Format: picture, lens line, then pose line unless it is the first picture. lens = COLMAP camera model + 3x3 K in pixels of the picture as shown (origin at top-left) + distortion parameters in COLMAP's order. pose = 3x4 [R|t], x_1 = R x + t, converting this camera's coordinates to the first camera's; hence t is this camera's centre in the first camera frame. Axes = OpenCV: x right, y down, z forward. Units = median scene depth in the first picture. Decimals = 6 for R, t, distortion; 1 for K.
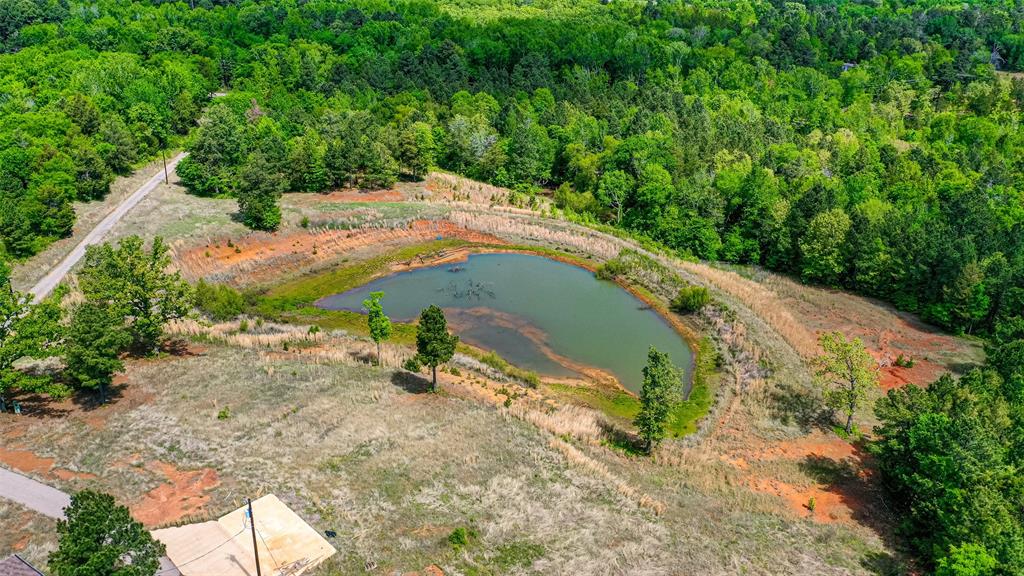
lens RADIAL K [[811.5, 0, 512.0], [0, 811.5, 288.0], [0, 0, 1]] dist [0.005072, -0.004591]
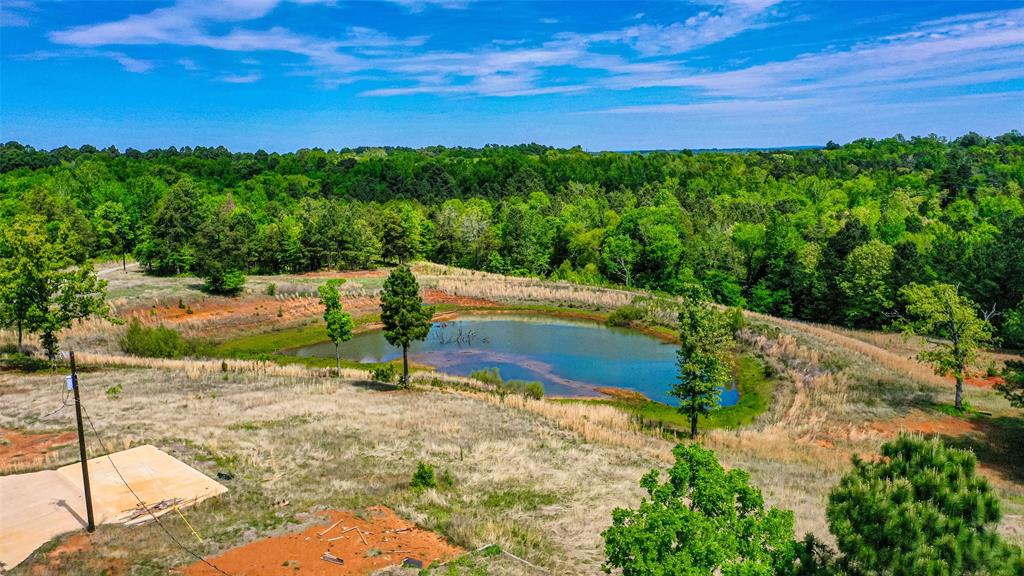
lens RADIAL K [[811.5, 0, 512.0], [0, 811.5, 288.0], [0, 0, 1]] dist [0.005072, -0.004591]
pose [[0.999038, -0.043847, -0.000270, 0.004889], [0.042437, 0.968424, -0.245672, 0.135762], [0.011033, 0.245424, 0.969353, 0.140692]]
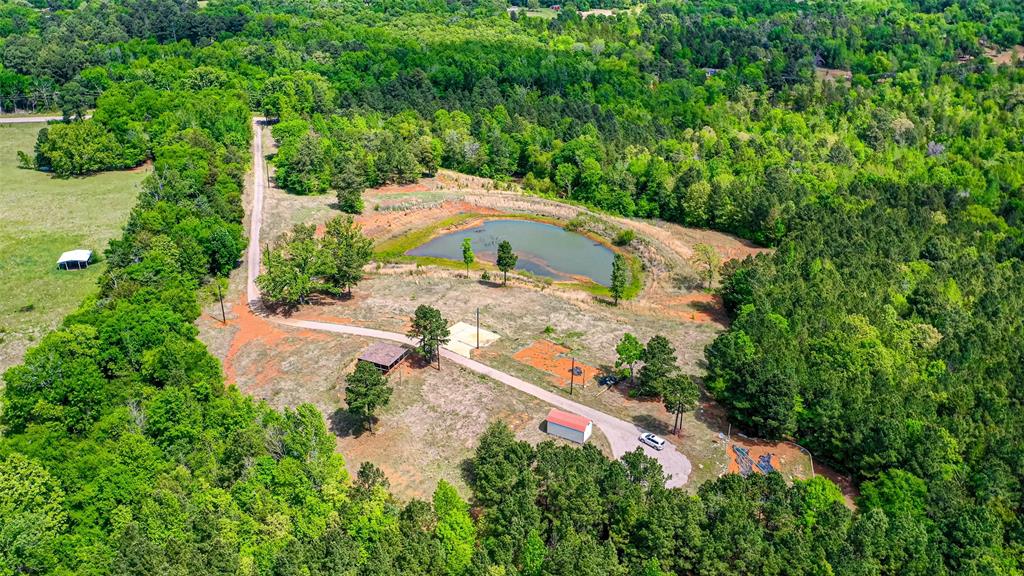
lens RADIAL K [[811.5, 0, 512.0], [0, 811.5, 288.0], [0, 0, 1]] dist [0.005072, -0.004591]
pose [[0.989880, -0.069239, 0.123868, -0.189580], [0.067026, 0.997510, 0.021950, 0.053684], [-0.125079, -0.013425, 0.992056, -0.551474]]
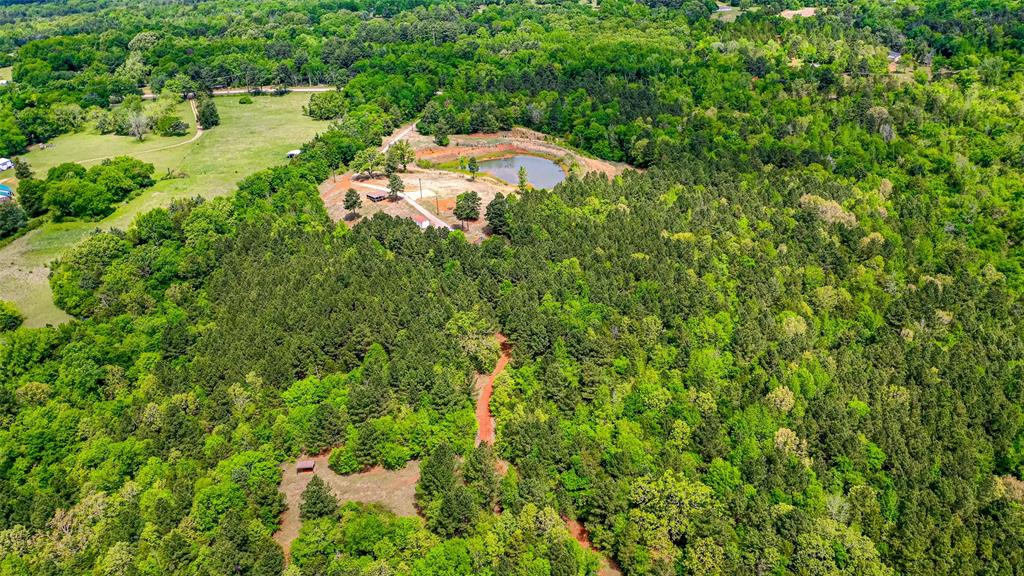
lens RADIAL K [[811.5, 0, 512.0], [0, 811.5, 288.0], [0, 0, 1]] dist [0.005072, -0.004591]
pose [[0.957837, 0.053926, -0.282205, 0.676886], [-0.046198, 0.998354, 0.033974, 0.284954], [0.283573, -0.019504, 0.958752, -1.490584]]
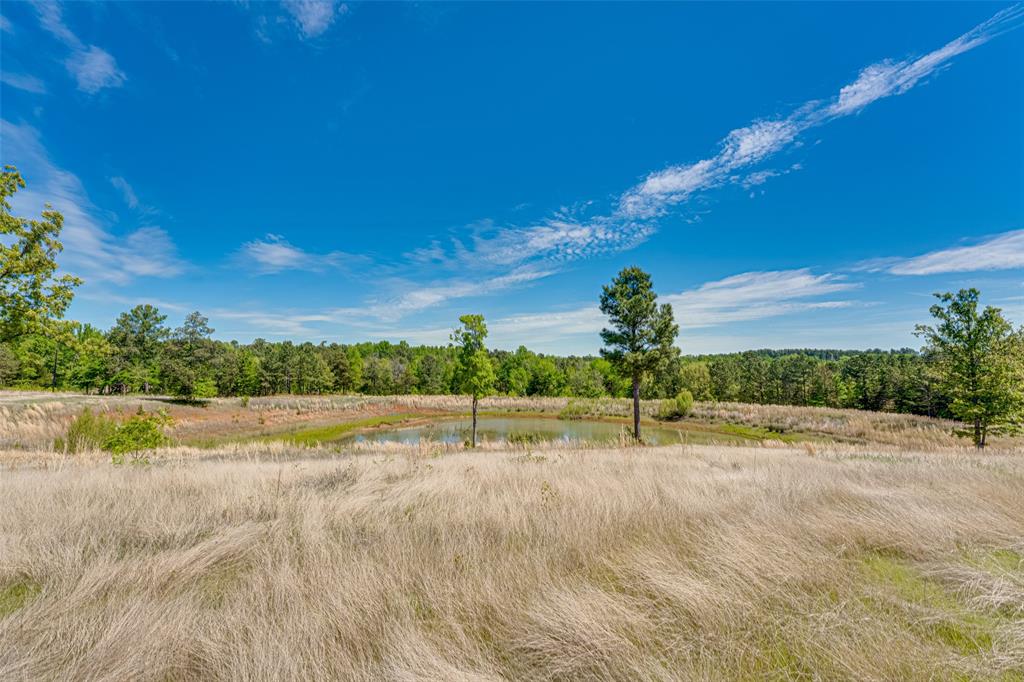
lens RADIAL K [[415.9, 0, 506.9], [0, 415.9, 338.4], [0, 0, 1]] dist [-0.018140, 0.000190]
pose [[0.911277, 0.002540, 0.411785, -0.169150], [0.189692, 0.884977, -0.425245, 0.098802], [-0.365500, 0.465628, 0.805977, 0.466731]]
